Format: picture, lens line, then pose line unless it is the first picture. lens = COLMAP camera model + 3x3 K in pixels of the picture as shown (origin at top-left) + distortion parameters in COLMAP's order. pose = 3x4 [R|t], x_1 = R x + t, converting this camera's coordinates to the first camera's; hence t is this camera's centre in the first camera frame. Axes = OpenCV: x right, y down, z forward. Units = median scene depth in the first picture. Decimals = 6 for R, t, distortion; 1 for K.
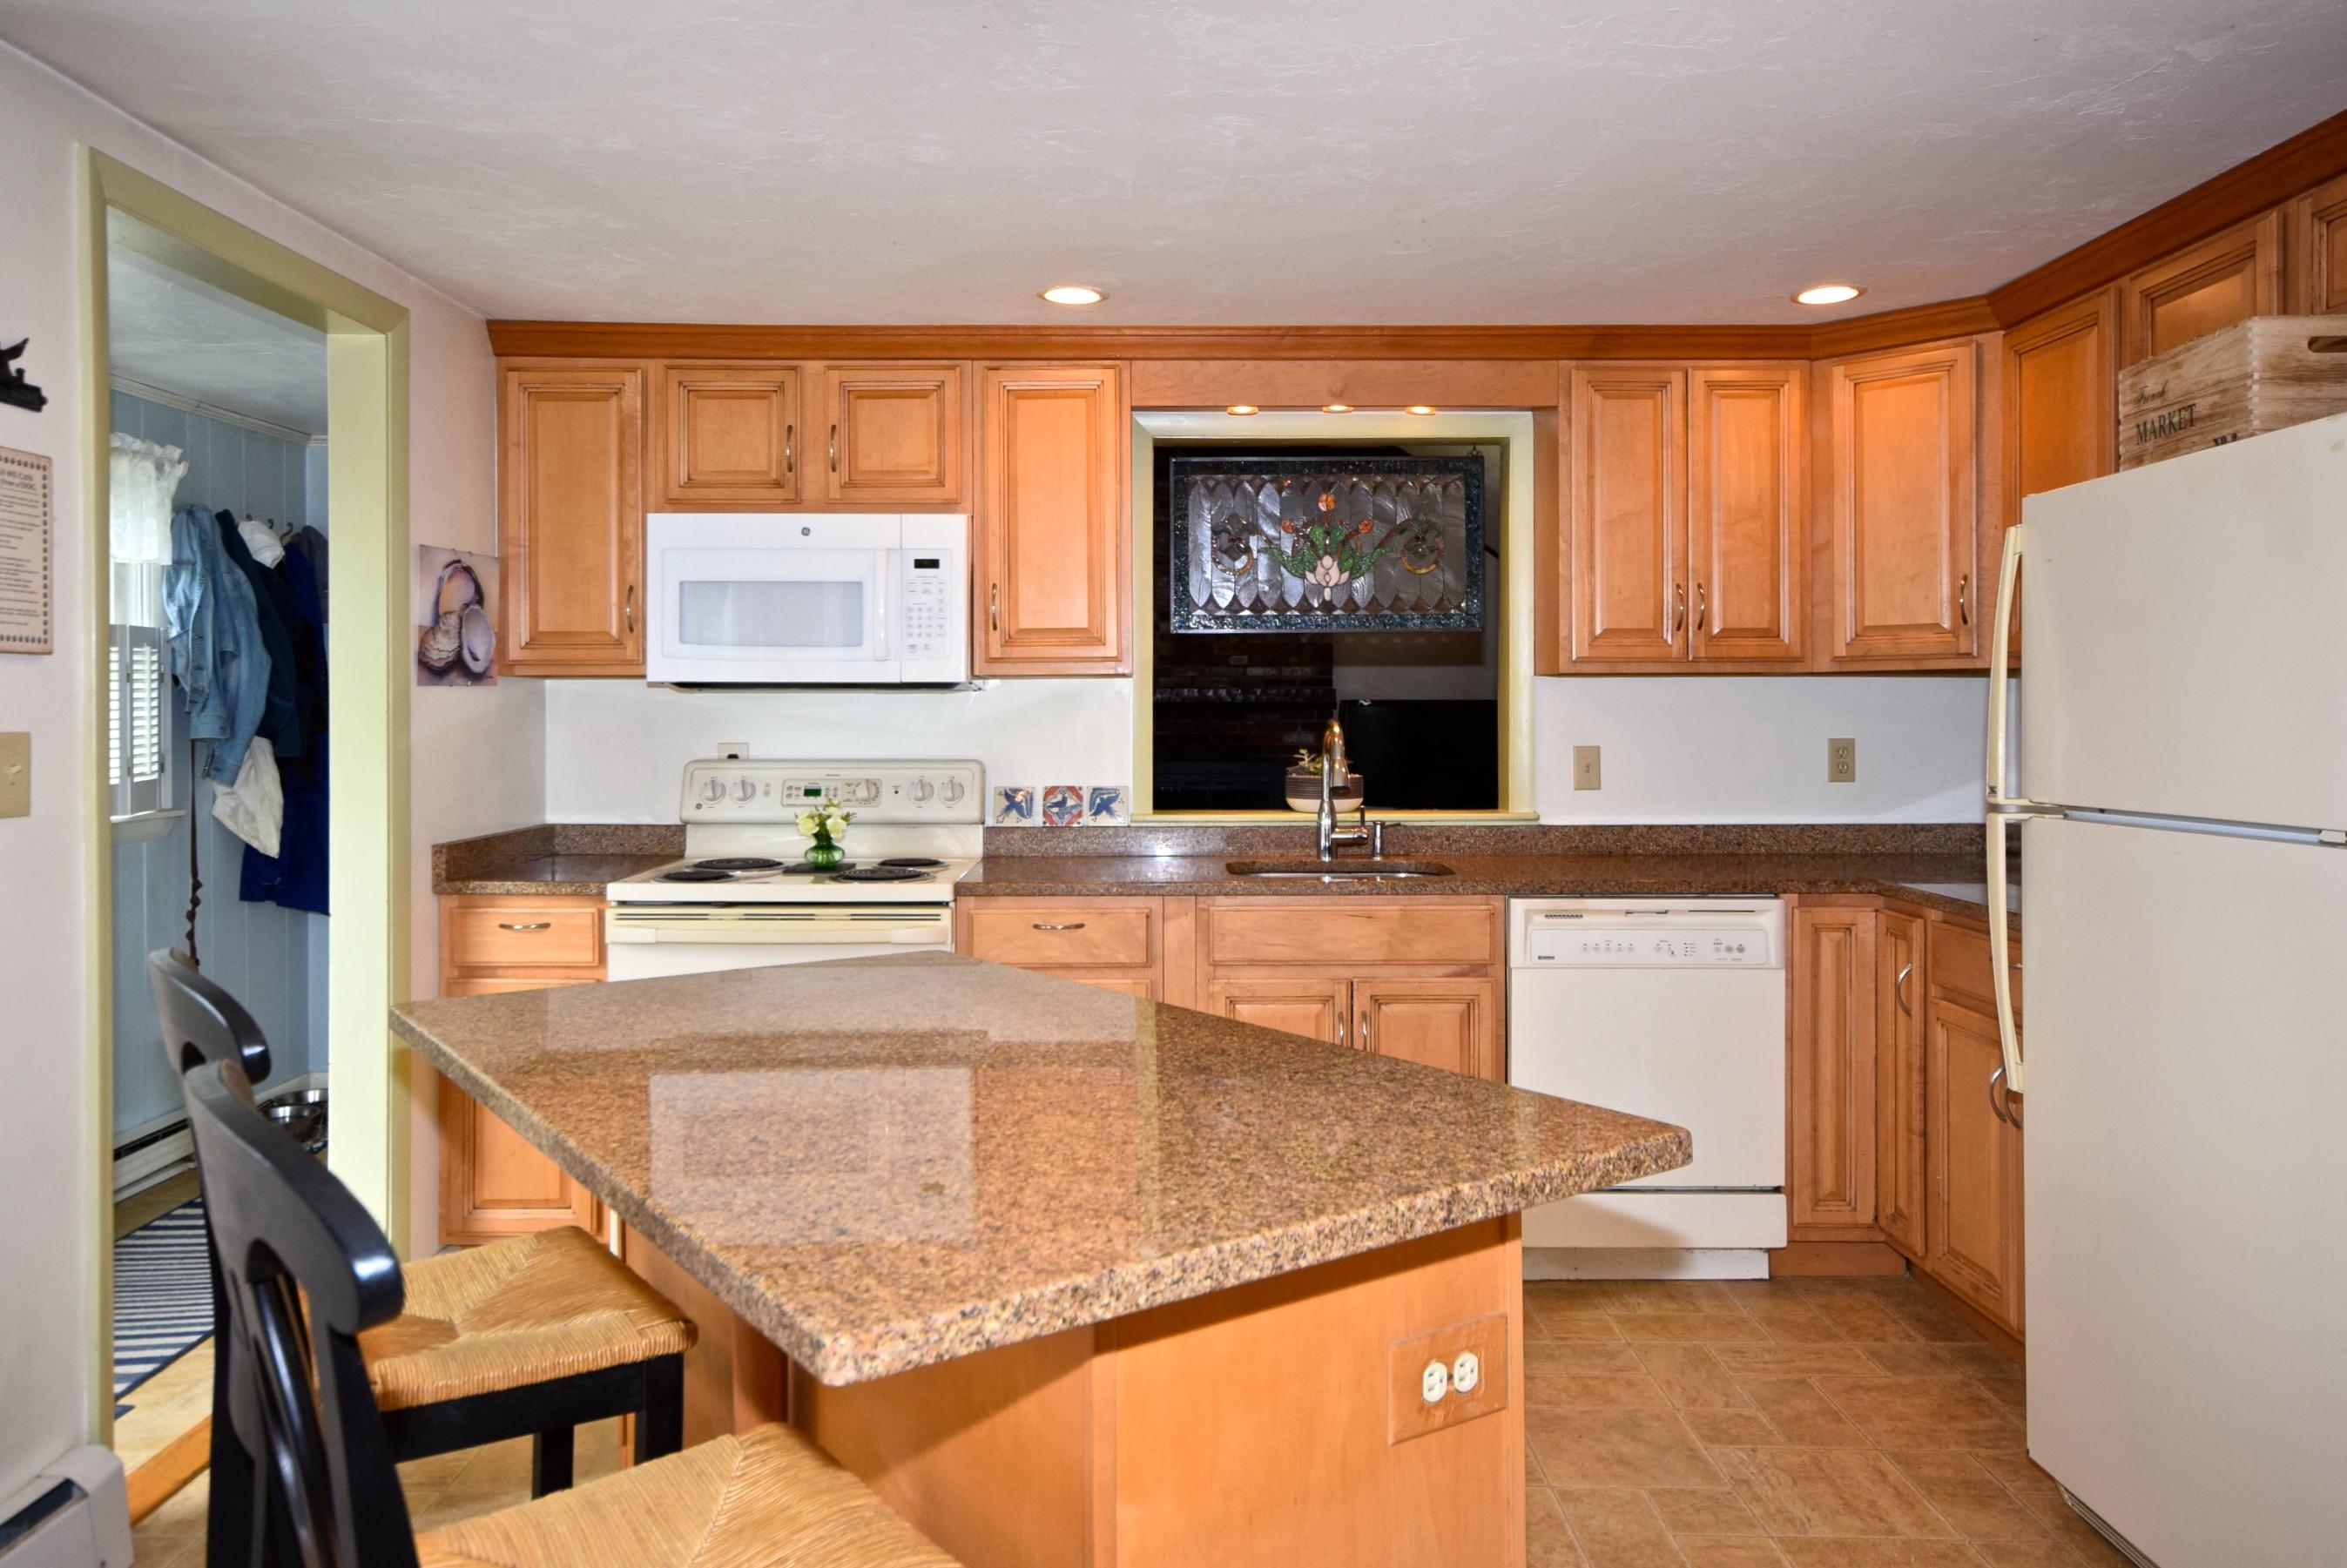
lens RADIAL K [[1721.3, 0, 1171.2], [0, 1721.3, 704.8], [0, 0, 1]] dist [-0.006361, 0.057393]
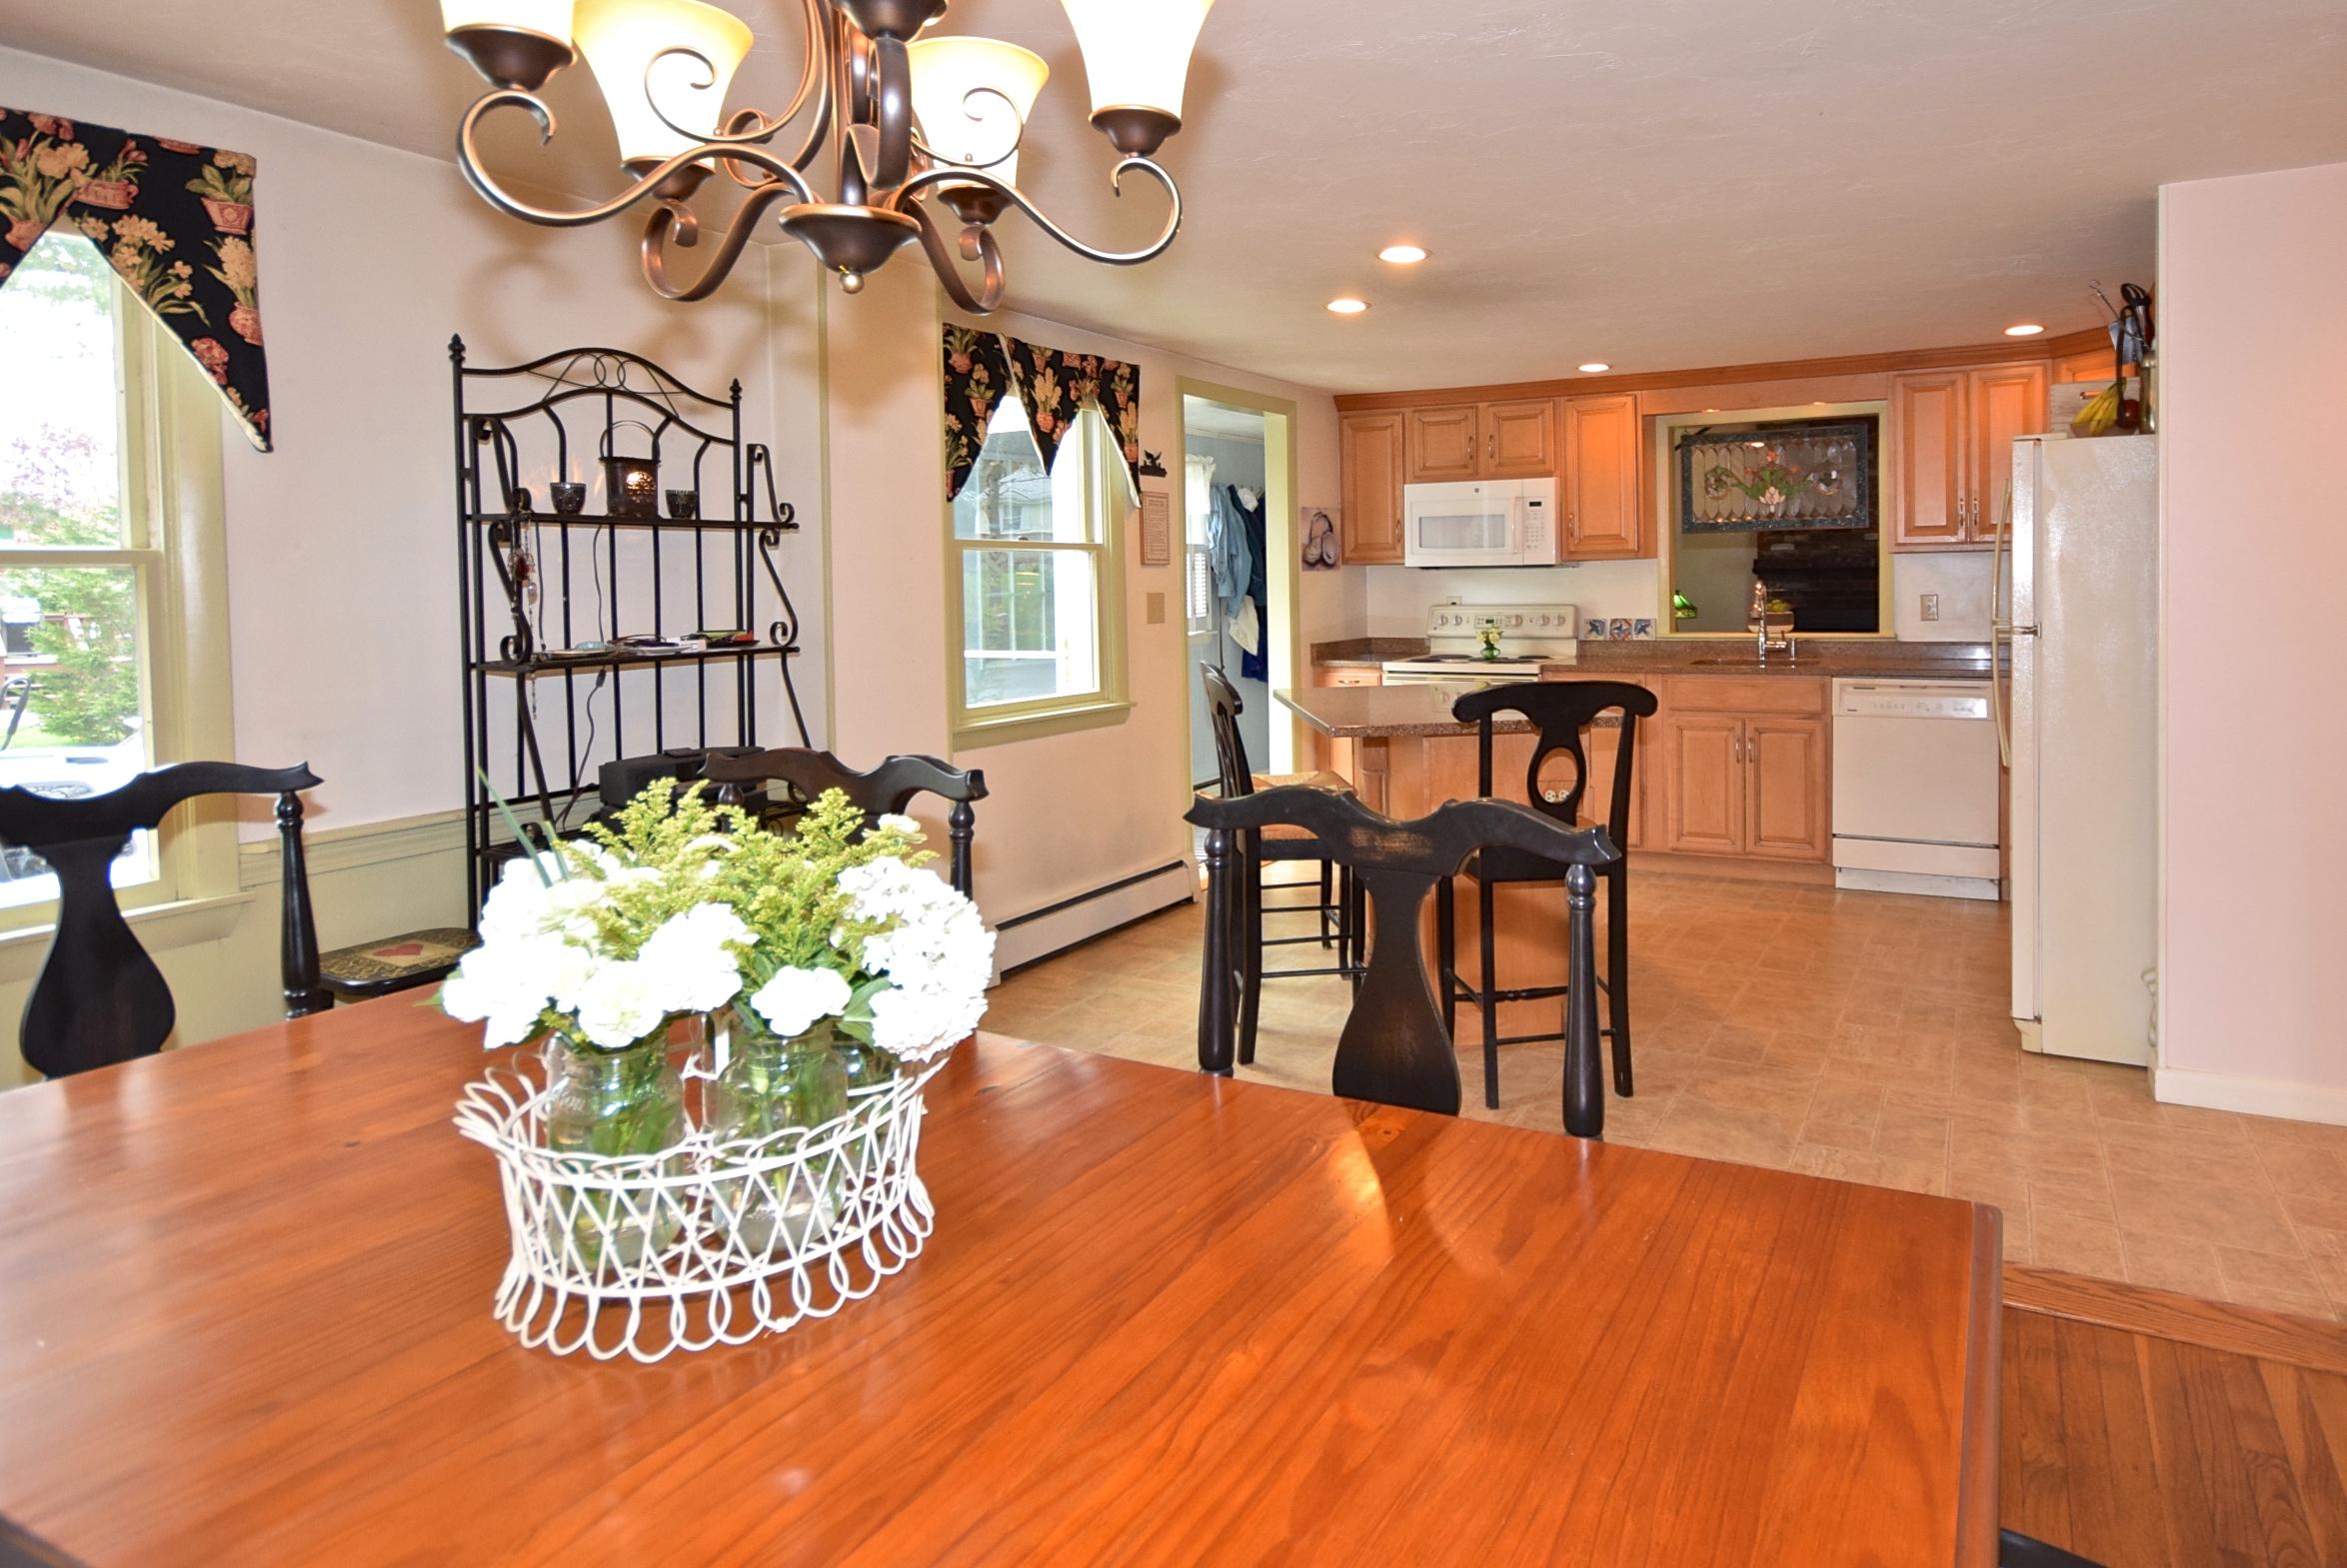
lens RADIAL K [[1233.8, 0, 1174.2], [0, 1233.8, 737.5], [0, 0, 1]] dist [-0.001289, -0.000164]
pose [[0.847395, 0.053743, -0.528235, 0.255777], [0.016550, 0.991707, 0.127447, -0.003430], [0.530704, -0.116741, 0.839479, -0.418355]]
